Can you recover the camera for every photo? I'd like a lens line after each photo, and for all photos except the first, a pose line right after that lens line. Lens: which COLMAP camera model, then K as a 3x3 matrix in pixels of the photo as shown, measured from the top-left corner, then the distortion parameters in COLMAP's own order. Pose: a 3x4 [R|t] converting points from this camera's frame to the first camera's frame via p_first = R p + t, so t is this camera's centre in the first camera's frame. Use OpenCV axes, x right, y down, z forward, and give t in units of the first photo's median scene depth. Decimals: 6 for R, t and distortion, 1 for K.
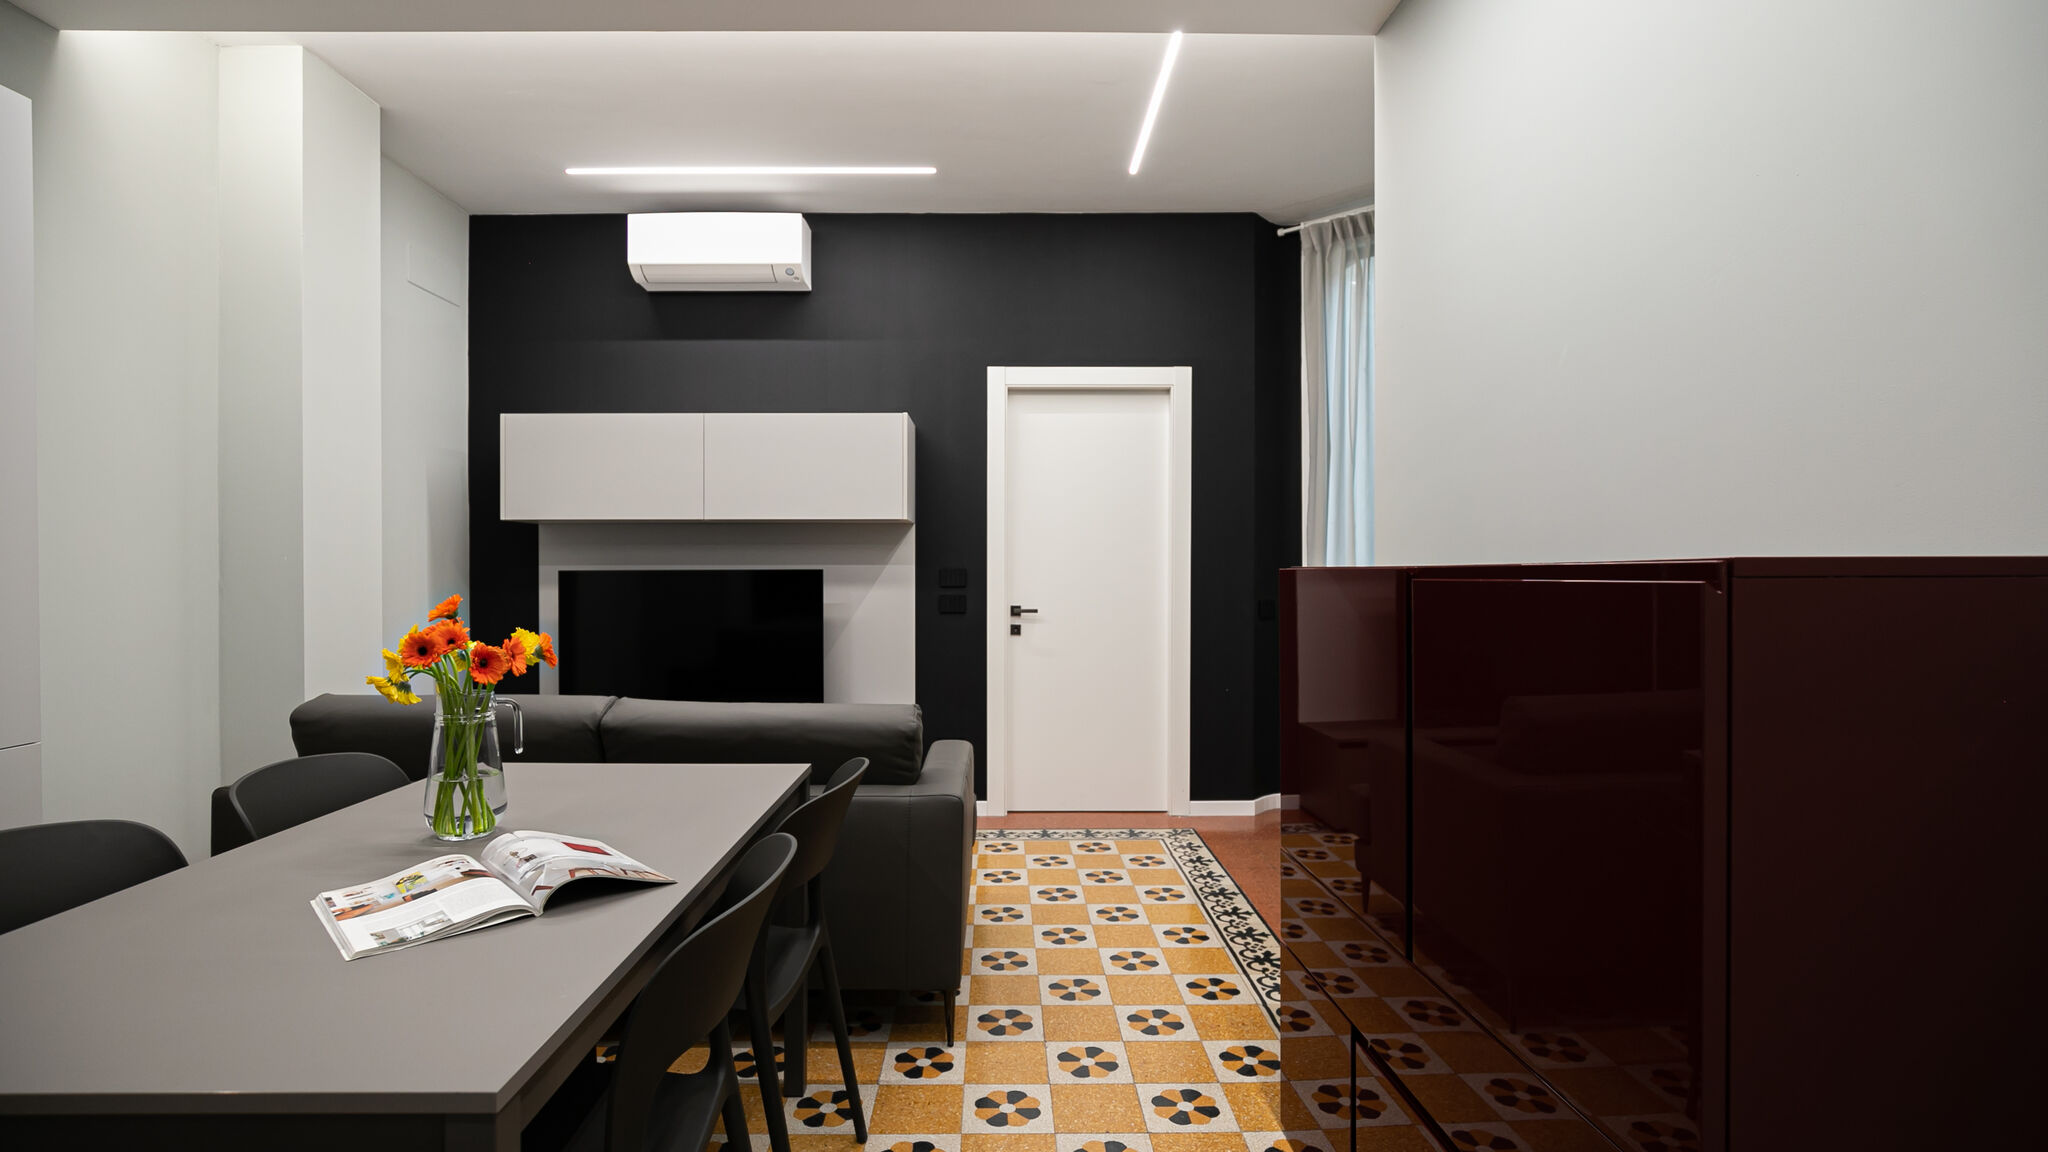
lens RADIAL K [[955.1, 0, 1024.0], [0, 955.1, 576.0], [0, 0, 1]] dist [-0.012732, 0.000825]
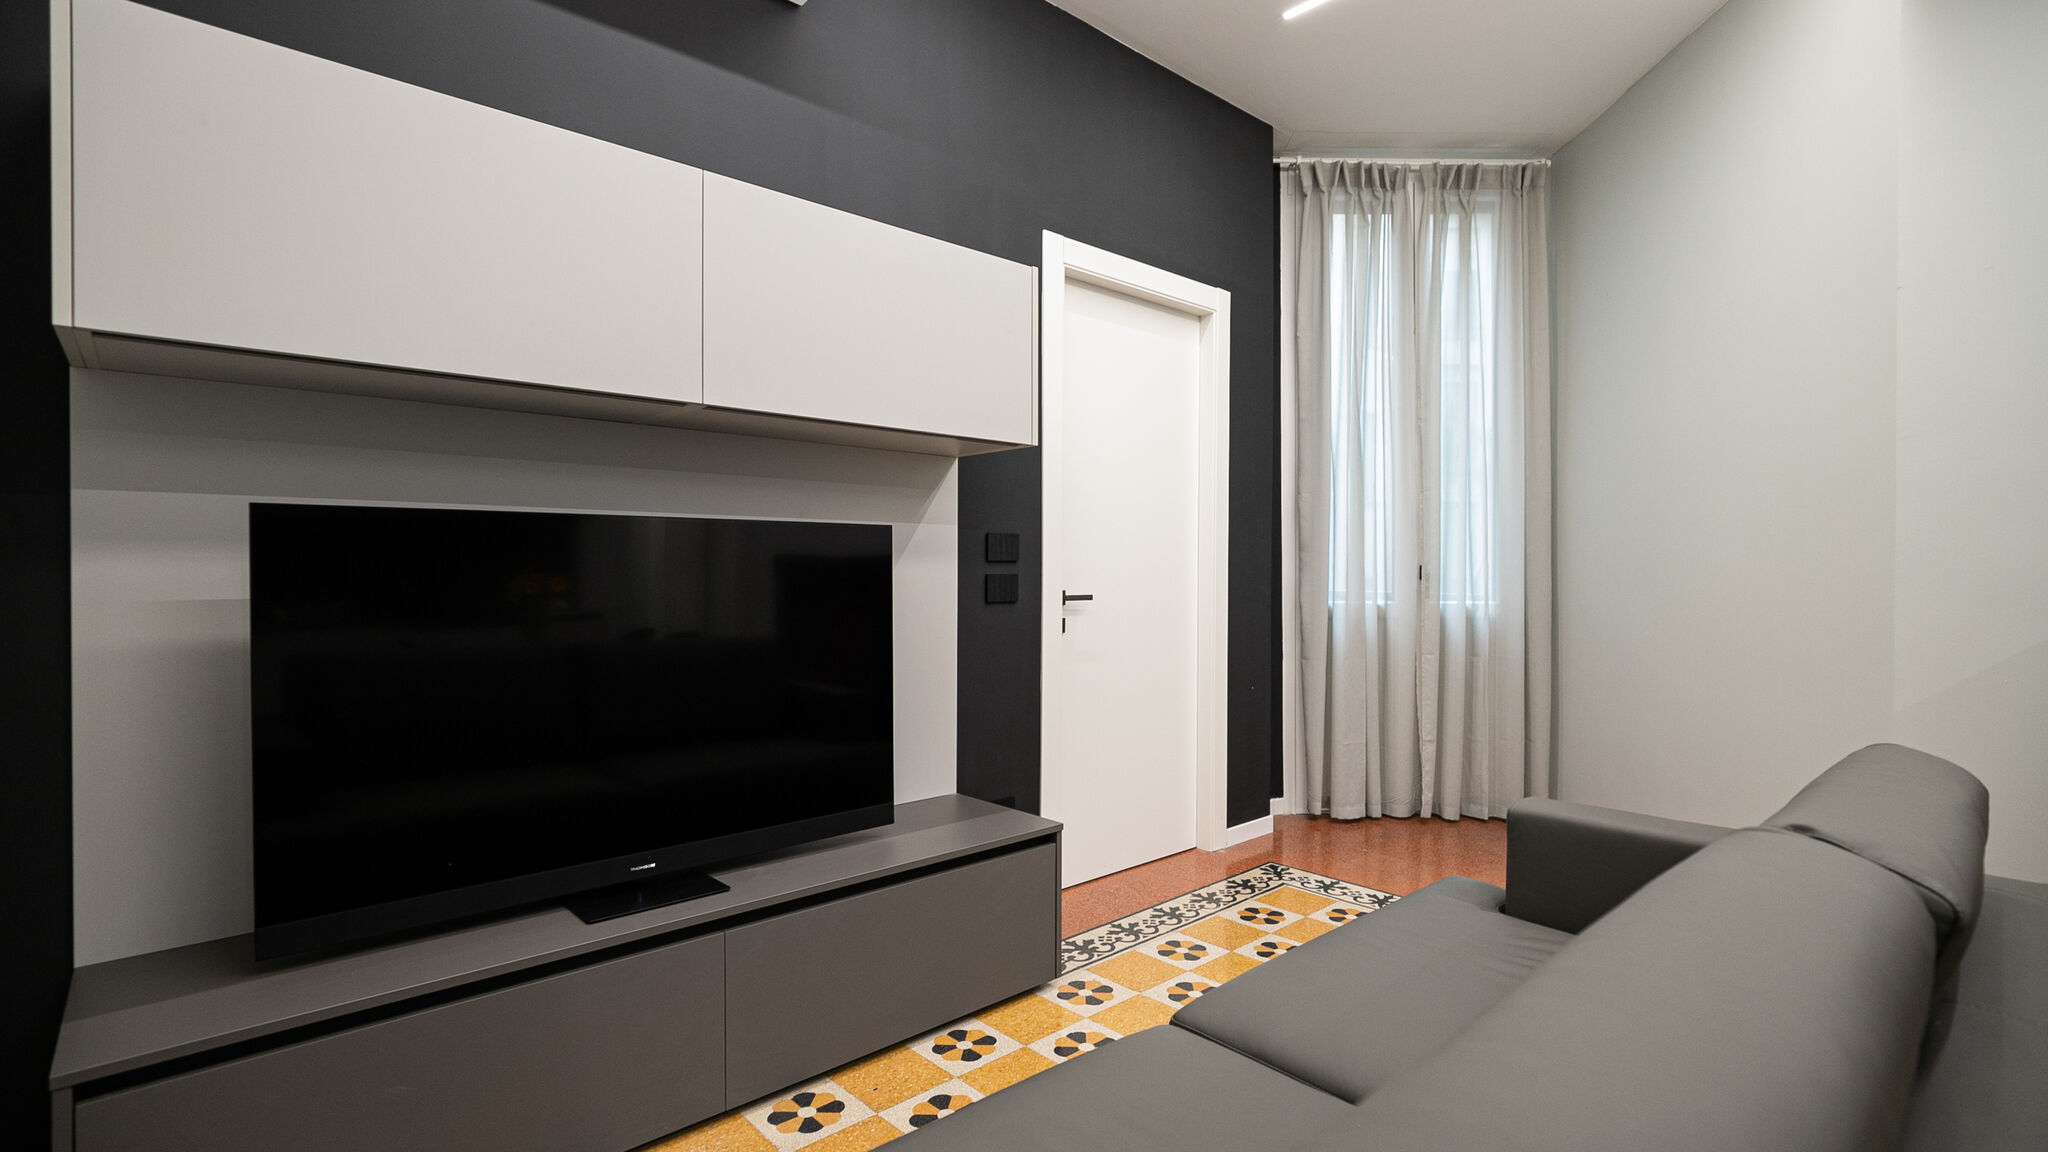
lens RADIAL K [[955.1, 0, 1024.0], [0, 955.1, 576.0], [0, 0, 1]] dist [-0.012732, 0.000825]
pose [[0.728916, 0.000060, 0.684603, -0.500042], [-0.001715, 0.999997, 0.001738, 0.020150], [-0.684601, -0.002441, 0.728914, 0.526269]]
